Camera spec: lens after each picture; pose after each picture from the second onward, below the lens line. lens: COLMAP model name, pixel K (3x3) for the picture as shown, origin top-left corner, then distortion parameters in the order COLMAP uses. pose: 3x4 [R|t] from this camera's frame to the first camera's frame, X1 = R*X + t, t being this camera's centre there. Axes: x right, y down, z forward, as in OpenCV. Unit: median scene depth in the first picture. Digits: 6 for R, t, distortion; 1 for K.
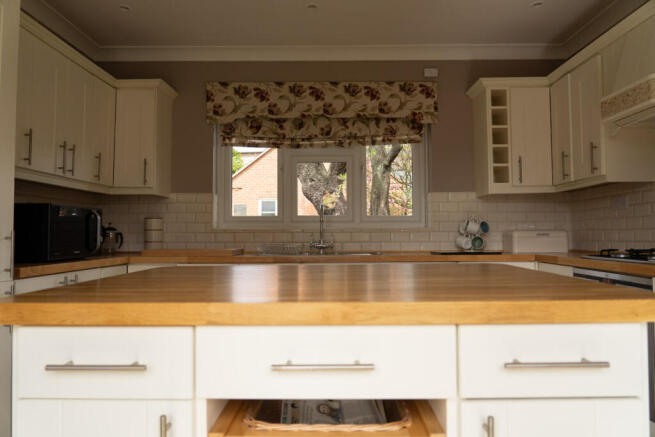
lens RADIAL K [[442.6, 0, 327.5], [0, 442.6, 218.5], [0, 0, 1]] dist [-0.004927, 0.001218]
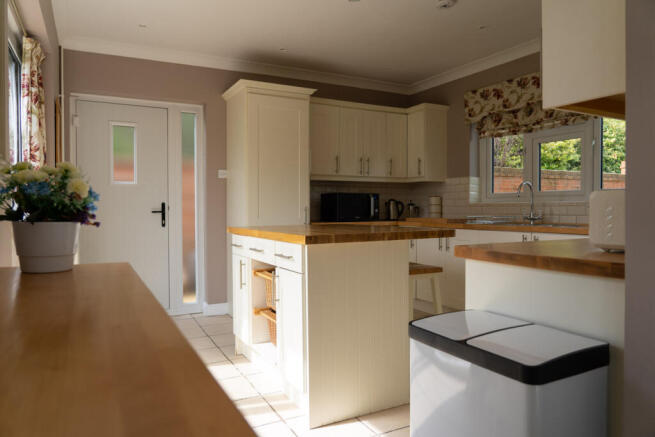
lens RADIAL K [[442.6, 0, 327.5], [0, 442.6, 218.5], [0, 0, 1]] dist [-0.004927, 0.001218]
pose [[0.493794, 0.021099, -0.869323, 0.687325], [0.031228, 0.998631, 0.041975, -0.001243], [0.869018, -0.047874, 0.492459, -0.028315]]
